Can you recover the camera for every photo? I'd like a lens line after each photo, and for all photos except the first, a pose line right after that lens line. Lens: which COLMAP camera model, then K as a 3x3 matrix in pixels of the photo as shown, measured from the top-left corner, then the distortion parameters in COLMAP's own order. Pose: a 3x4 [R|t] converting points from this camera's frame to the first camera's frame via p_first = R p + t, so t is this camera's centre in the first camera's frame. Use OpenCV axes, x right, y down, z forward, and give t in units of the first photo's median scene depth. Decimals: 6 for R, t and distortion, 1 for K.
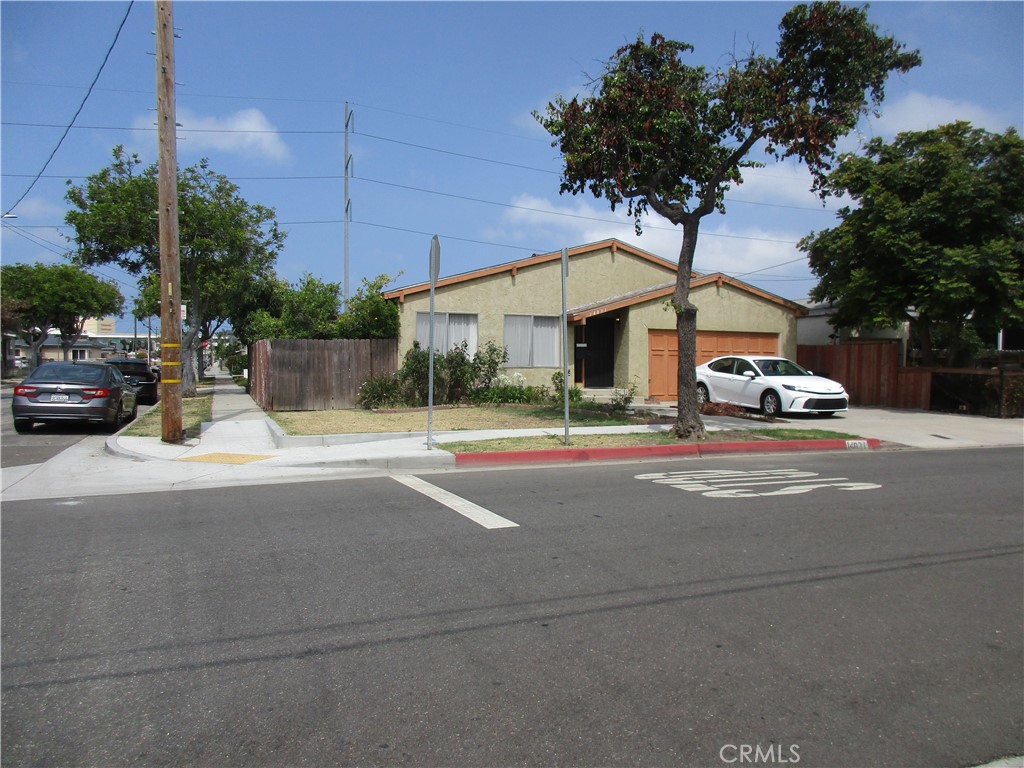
lens RADIAL K [[760.8, 0, 513.6], [0, 760.8, 384.0], [0, 0, 1]] dist [-0.001699, -0.001421]
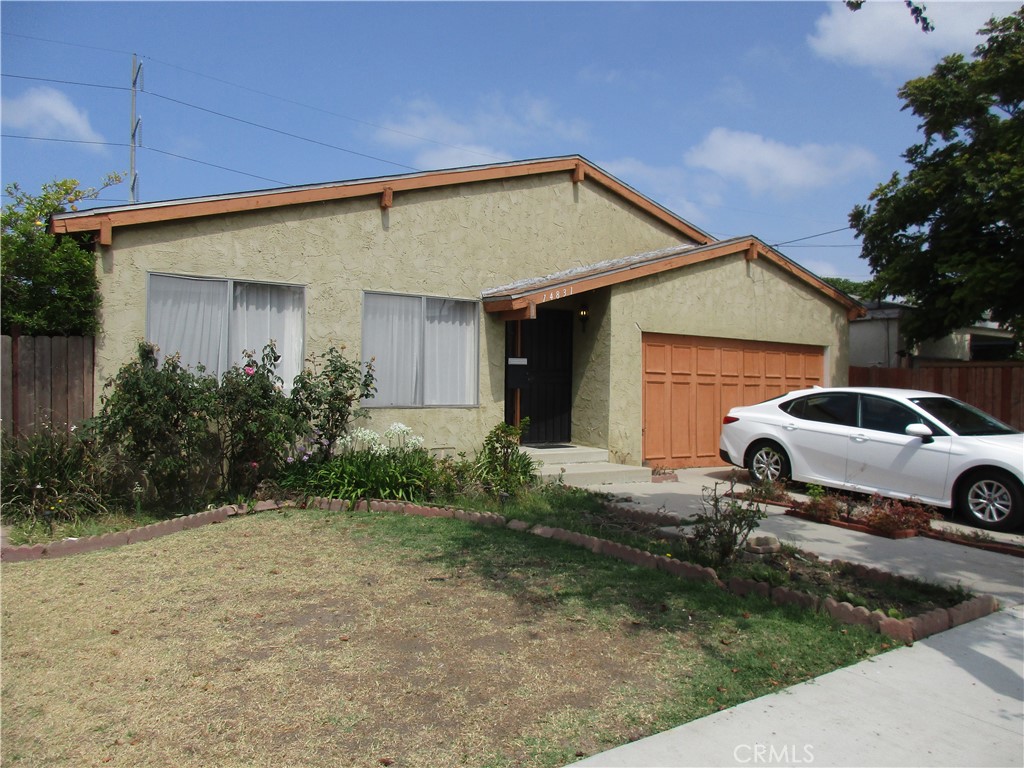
lens RADIAL K [[760.8, 0, 510.0], [0, 760.8, 381.2], [0, 0, 1]] dist [-0.001699, -0.001421]
pose [[0.975093, 0.011082, 0.221518, -0.027448], [-0.005504, 0.999652, -0.025781, -0.026099], [-0.221727, 0.023920, 0.974815, 0.537766]]
